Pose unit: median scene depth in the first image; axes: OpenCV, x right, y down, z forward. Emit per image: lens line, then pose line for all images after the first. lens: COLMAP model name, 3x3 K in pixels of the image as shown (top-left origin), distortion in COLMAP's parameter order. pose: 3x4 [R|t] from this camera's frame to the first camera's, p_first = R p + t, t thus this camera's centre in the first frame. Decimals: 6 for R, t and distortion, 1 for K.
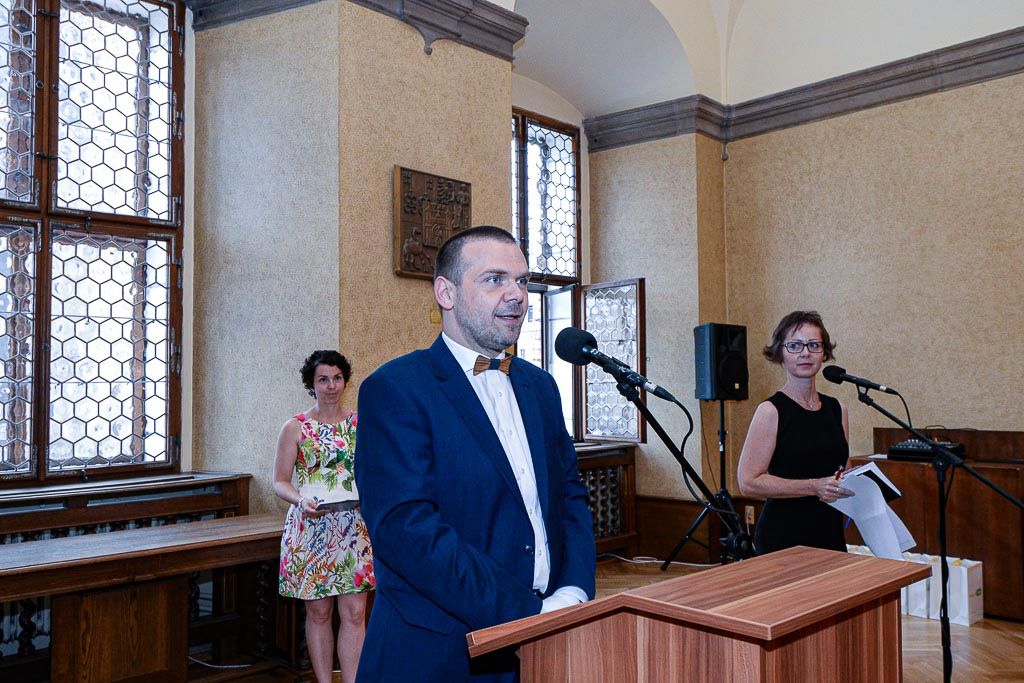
lens RADIAL K [[860.4, 0, 512.0], [0, 860.4, 341.5], [0, 0, 1]] dist [0.075492, -0.169235]
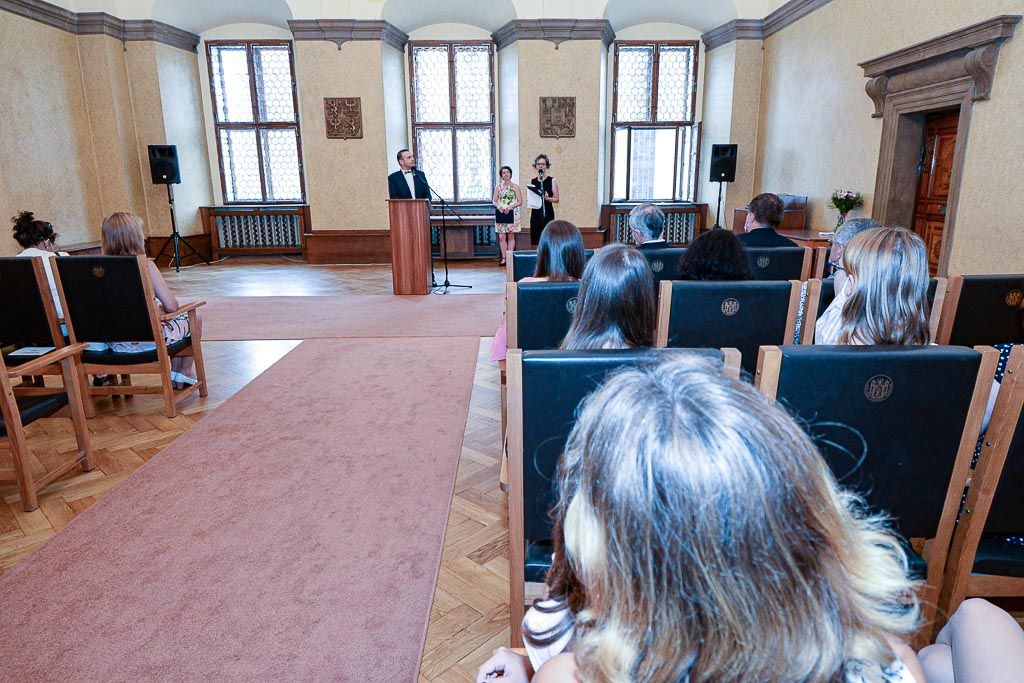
lens RADIAL K [[650.8, 0, 512.0], [0, 650.8, 341.5], [0, 0, 1]] dist [0.001319, -0.002262]
pose [[0.704620, 0.170767, -0.688730, 1.439779], [0.040667, 0.959296, 0.279458, -0.031956], [0.708419, -0.224920, 0.668995, -0.703518]]
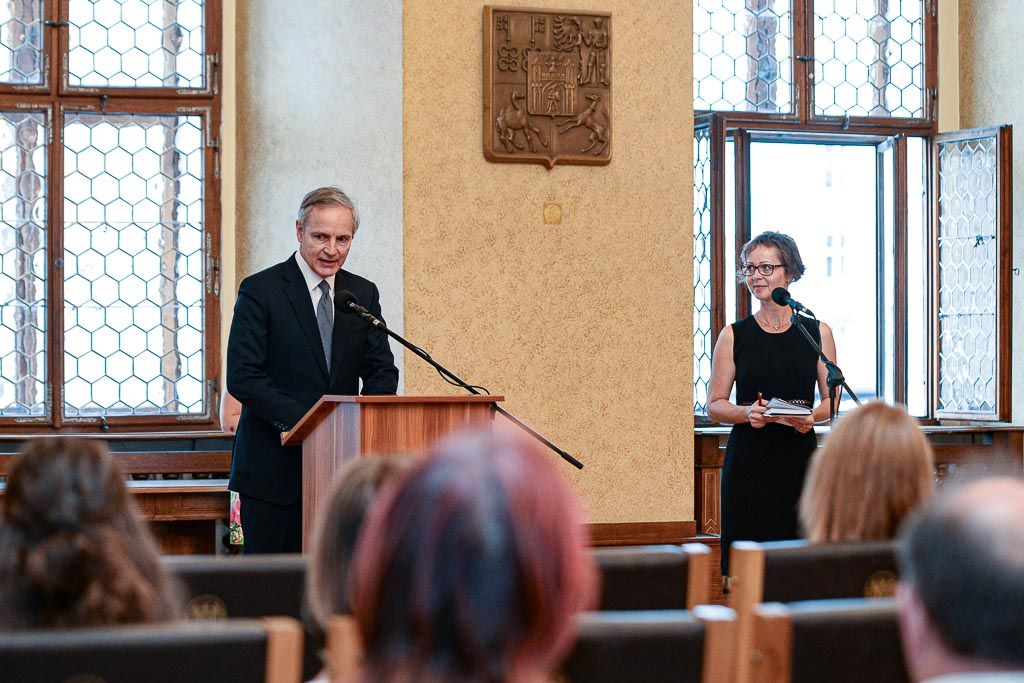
lens RADIAL K [[3509.5, 0, 512.0], [0, 3509.5, 341.5], [0, 0, 1]] dist [-0.255075, -4.621088]
pose [[0.940336, 0.006085, -0.340194, 0.882071], [0.010866, 0.998793, 0.047902, -0.065294], [0.340075, -0.048741, 0.939134, -1.747960]]
